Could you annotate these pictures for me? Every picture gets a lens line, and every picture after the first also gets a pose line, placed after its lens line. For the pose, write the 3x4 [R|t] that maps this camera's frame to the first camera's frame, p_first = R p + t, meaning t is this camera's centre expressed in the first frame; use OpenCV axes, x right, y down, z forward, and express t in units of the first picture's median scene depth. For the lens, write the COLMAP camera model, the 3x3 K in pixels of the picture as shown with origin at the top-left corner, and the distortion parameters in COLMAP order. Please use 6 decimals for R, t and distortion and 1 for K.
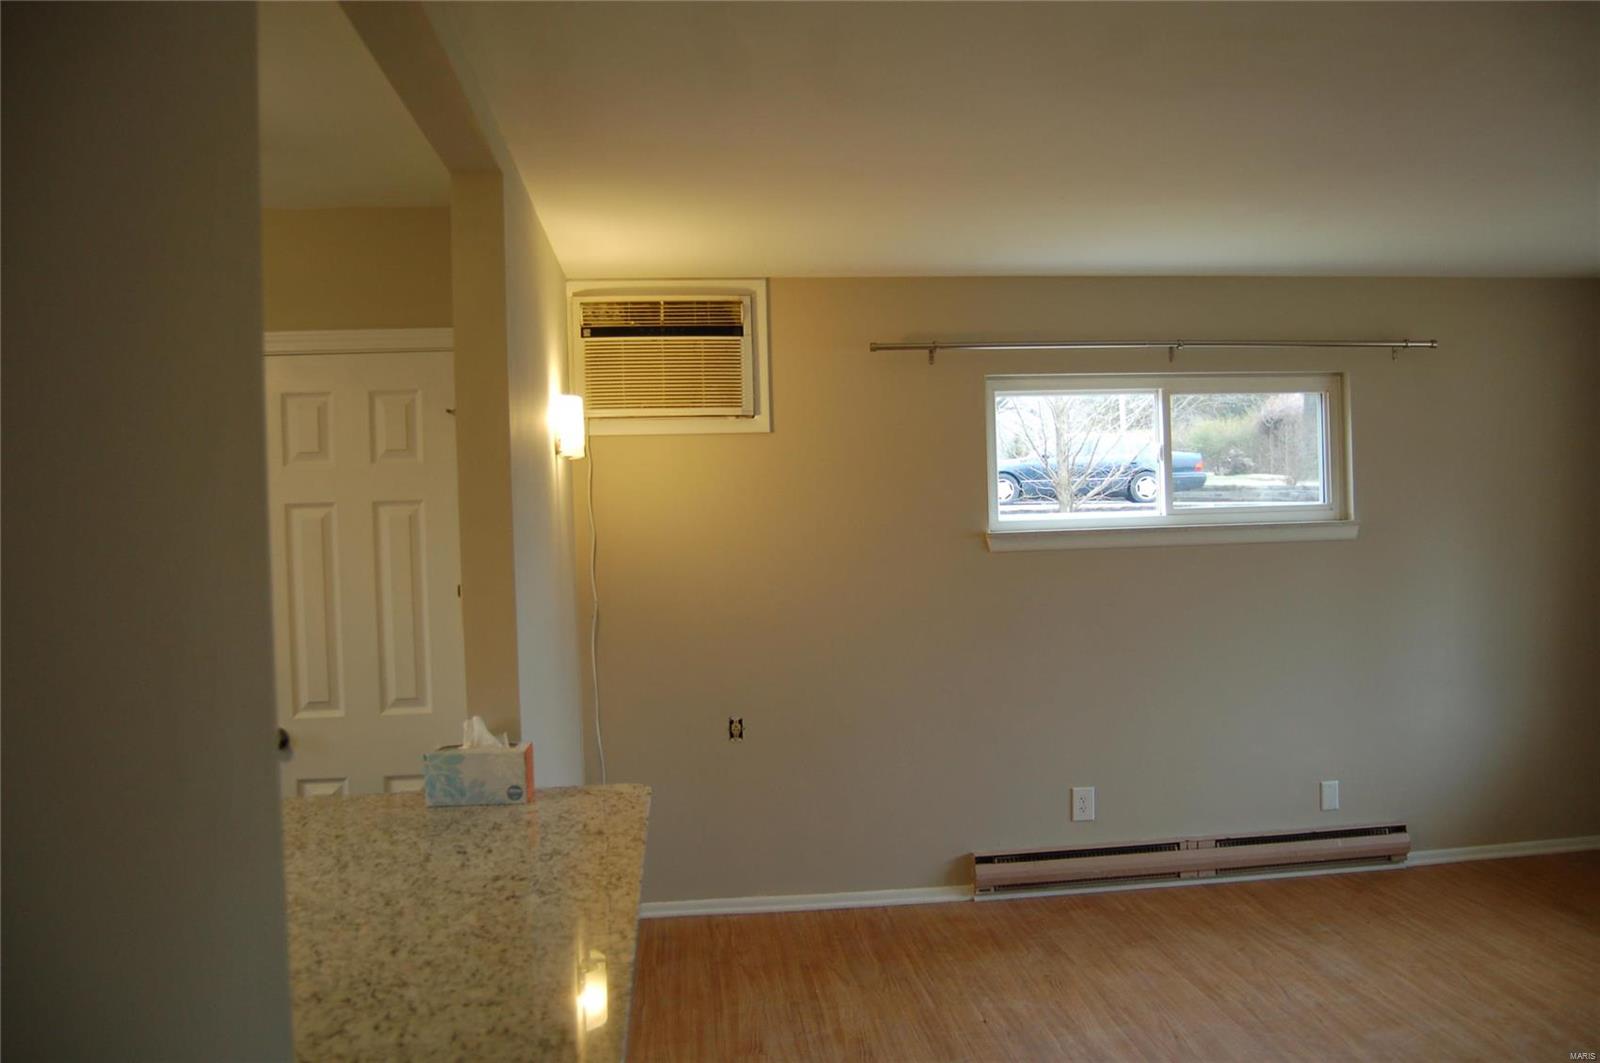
lens RADIAL K [[1251.7, 0, 804.5], [0, 1251.7, 538.2], [0, 0, 1]] dist [-0.094210, 0.032861]
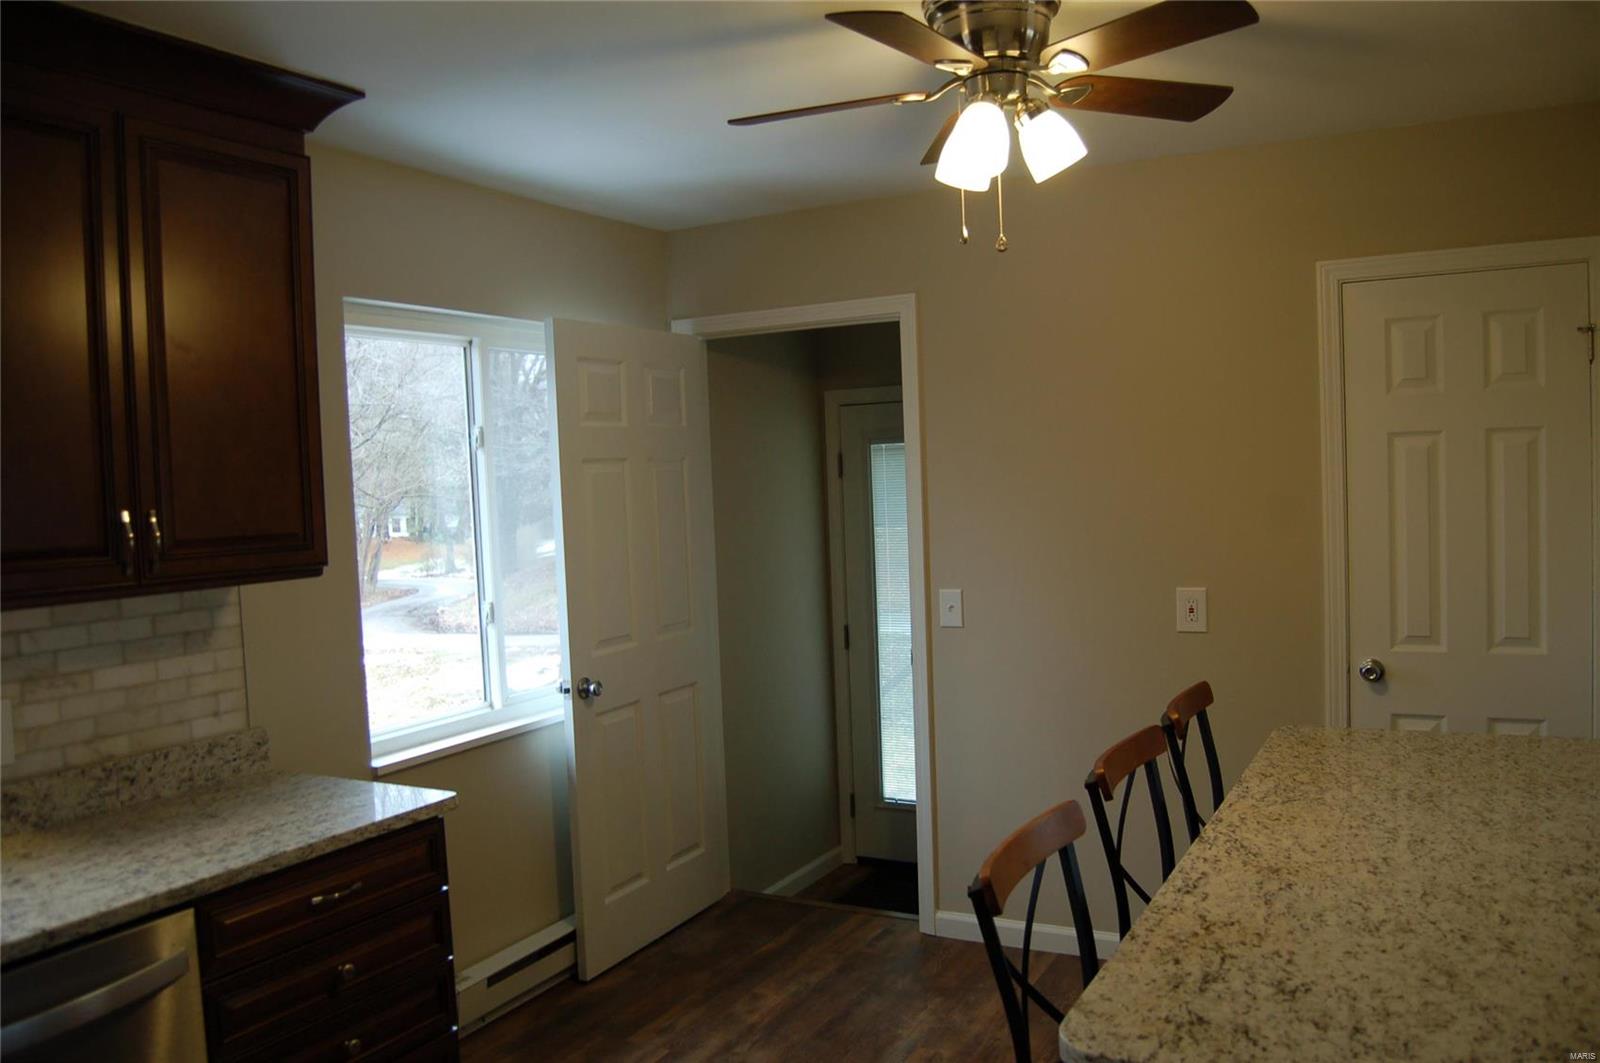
lens RADIAL K [[1251.7, 0, 804.5], [0, 1251.7, 538.2], [0, 0, 1]] dist [-0.094210, 0.032861]
pose [[0.829194, 0.025351, -0.558385, -0.186747], [0.003241, 0.998736, 0.050156, 0.004103], [0.558951, -0.043399, 0.828064, -0.048843]]
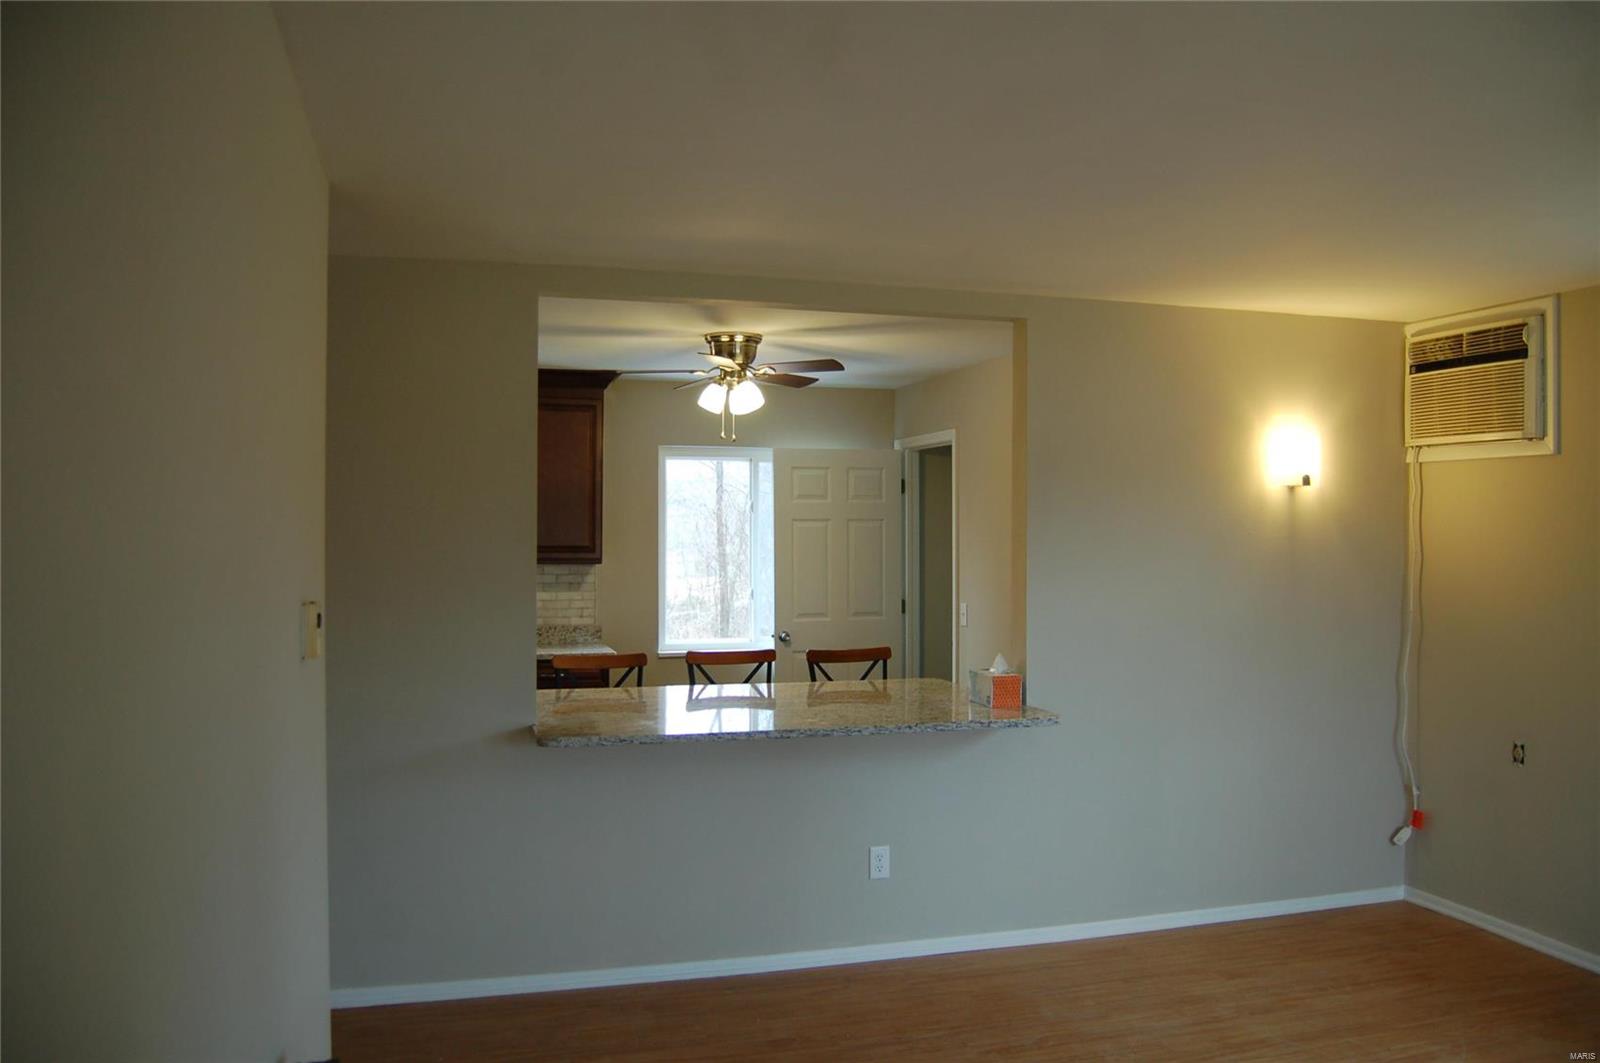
lens RADIAL K [[1251.7, 0, 804.5], [0, 1251.7, 538.2], [0, 0, 1]] dist [-0.094210, 0.032861]
pose [[0.186046, 0.037335, -0.981832, 0.767373], [-0.027567, 0.999083, 0.032768, -0.034097], [0.982154, 0.020969, 0.186904, 0.253206]]
